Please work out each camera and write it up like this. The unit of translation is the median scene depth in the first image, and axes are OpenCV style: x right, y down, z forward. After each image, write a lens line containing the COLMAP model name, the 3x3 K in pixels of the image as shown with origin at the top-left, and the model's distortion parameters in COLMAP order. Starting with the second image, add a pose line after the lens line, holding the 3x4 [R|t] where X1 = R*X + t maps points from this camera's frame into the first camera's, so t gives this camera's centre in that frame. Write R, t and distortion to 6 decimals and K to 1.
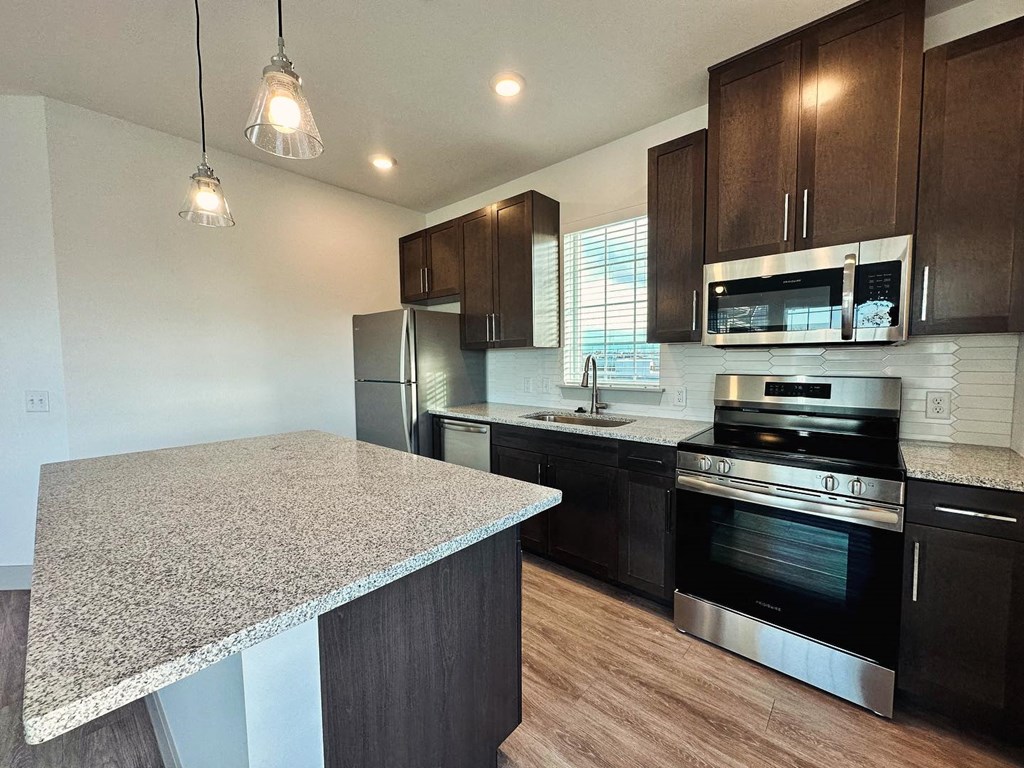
lens RADIAL K [[410.4, 0, 512.0], [0, 410.4, 384.0], [0, 0, 1]] dist [0.000331, 0.000005]
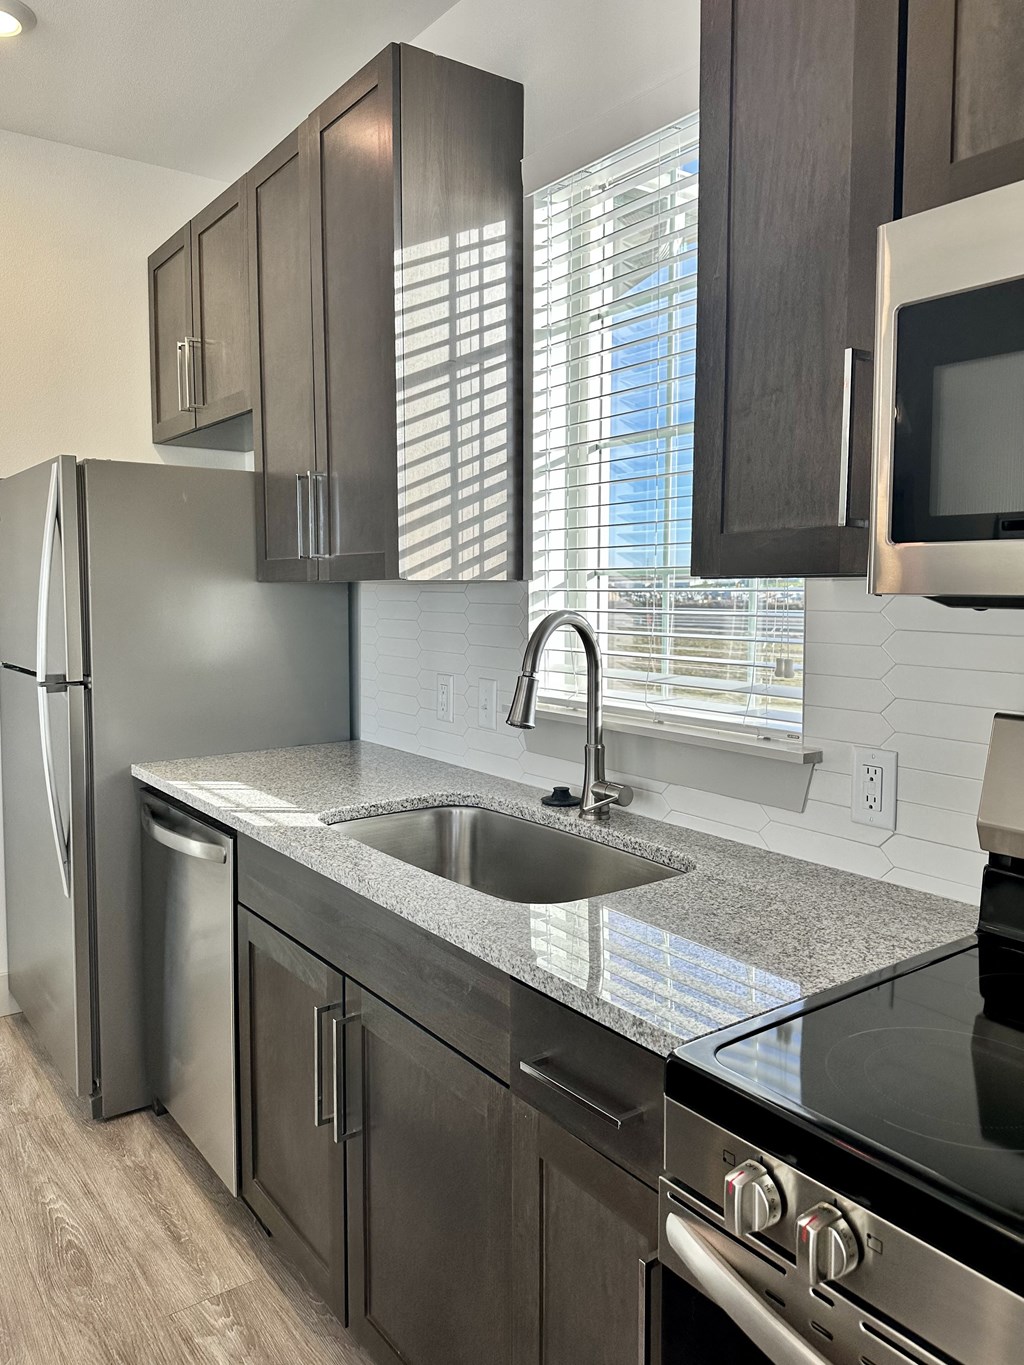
lens RADIAL K [[966.4, 0, 512.0], [0, 966.4, 682.5], [0, 0, 1]] dist [0.055773, -0.123551]
pose [[0.979771, 0.036830, -0.196706, 0.273477], [-0.029953, 0.998835, 0.037826, -0.045024], [0.197870, -0.031169, 0.979733, 0.324310]]
